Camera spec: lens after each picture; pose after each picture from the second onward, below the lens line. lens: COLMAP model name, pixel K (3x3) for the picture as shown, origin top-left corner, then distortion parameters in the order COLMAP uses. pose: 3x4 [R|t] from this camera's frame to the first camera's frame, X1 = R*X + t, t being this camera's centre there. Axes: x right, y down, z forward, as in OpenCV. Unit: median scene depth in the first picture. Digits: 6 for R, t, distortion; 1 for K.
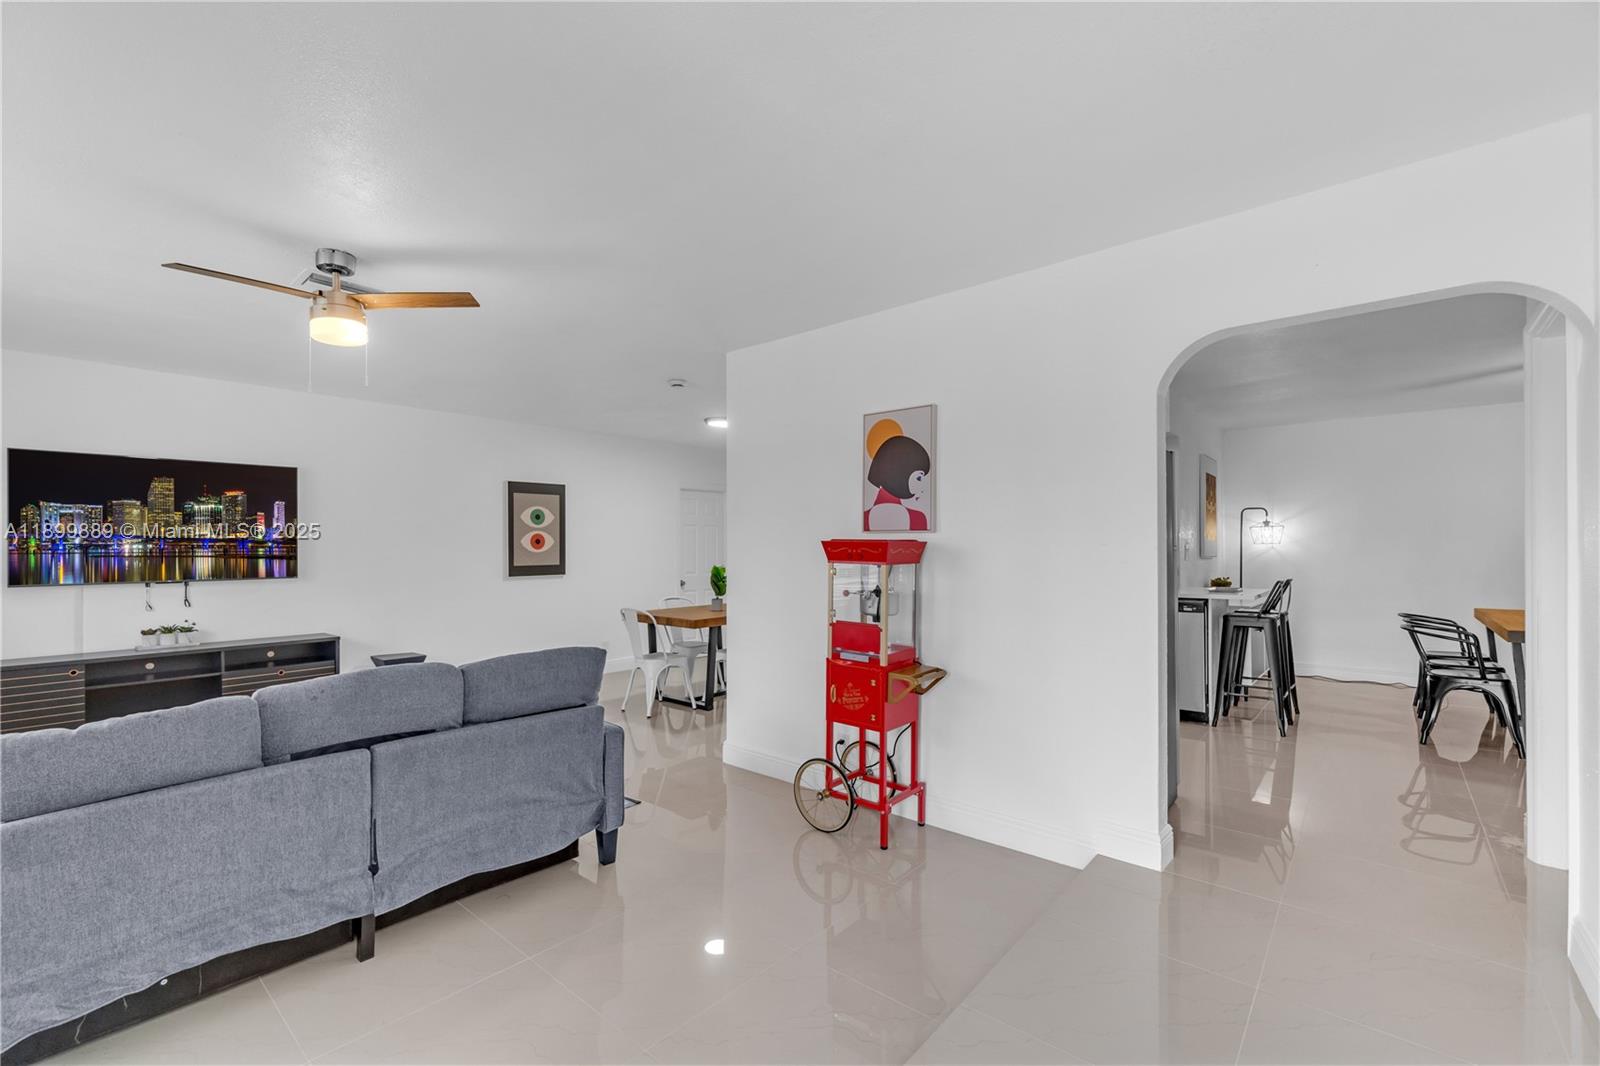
lens RADIAL K [[691.0, 0, 774.4], [0, 691.0, 549.4], [0, 0, 1]] dist [-0.008444, 0.000288]
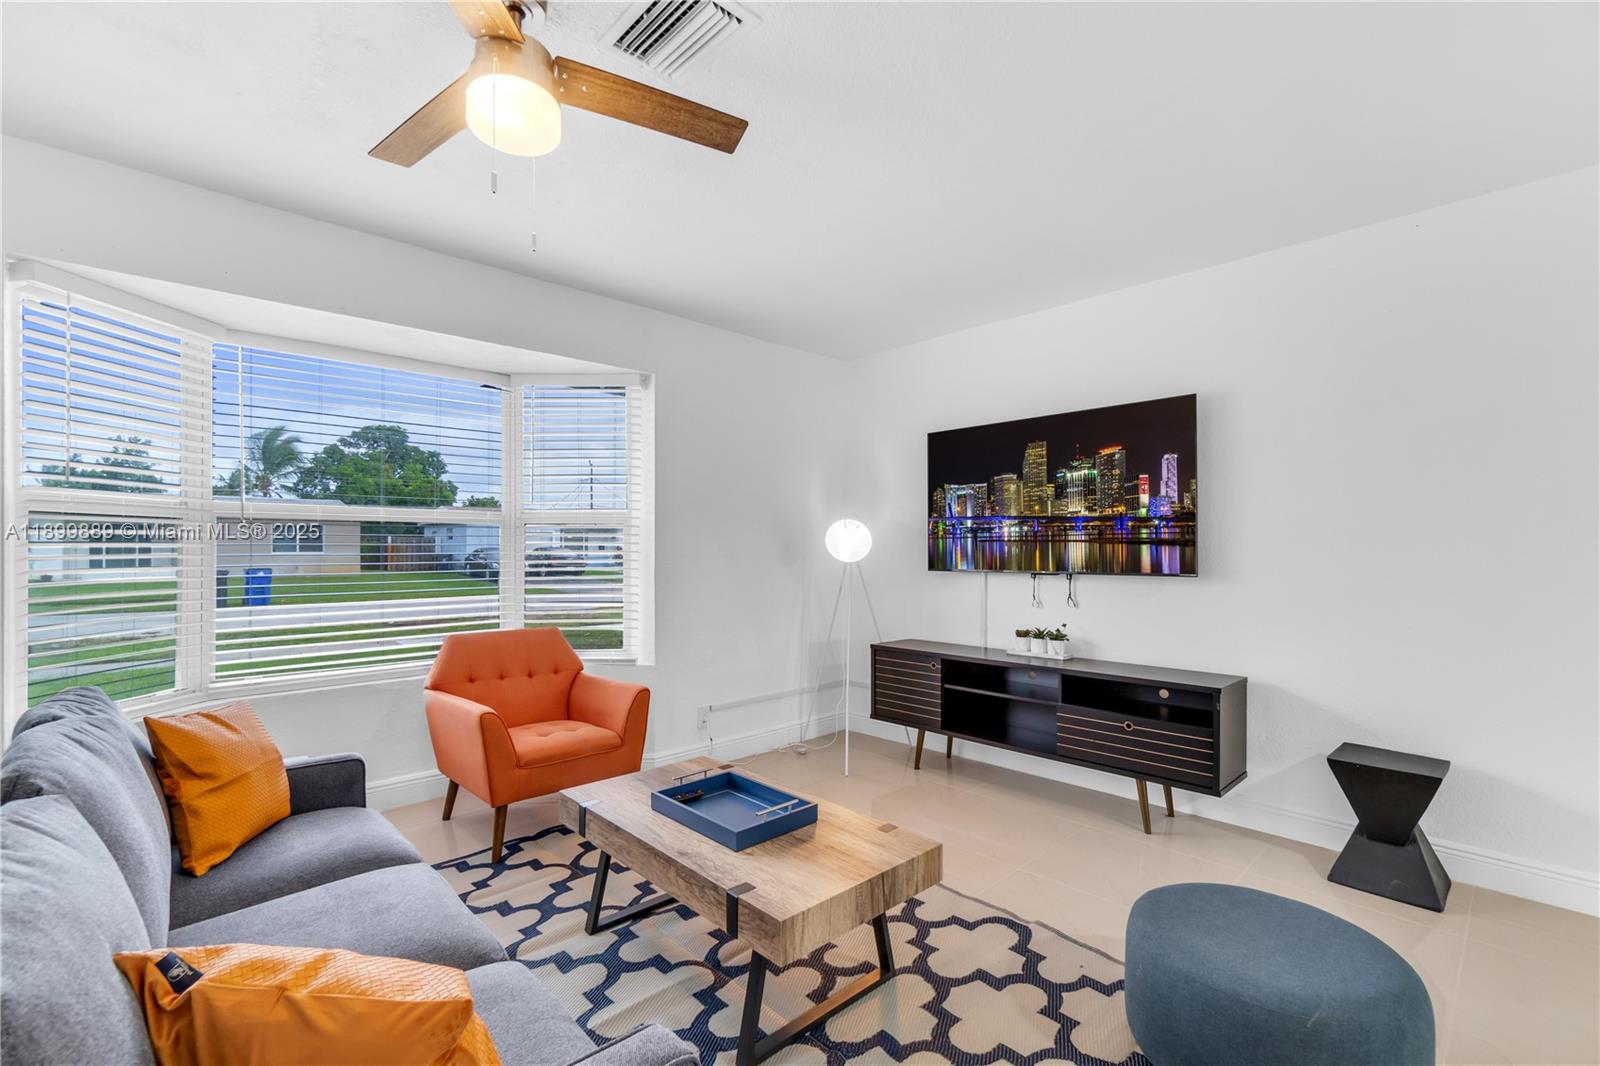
lens RADIAL K [[691.0, 0, 795.8], [0, 691.0, 538.2], [0, 0, 1]] dist [-0.008444, 0.000288]
pose [[-0.094432, -0.015629, -0.995409, -0.063536], [-0.002824, 0.999877, -0.015431, 0.019603], [0.995527, 0.001353, -0.094465, 0.771640]]
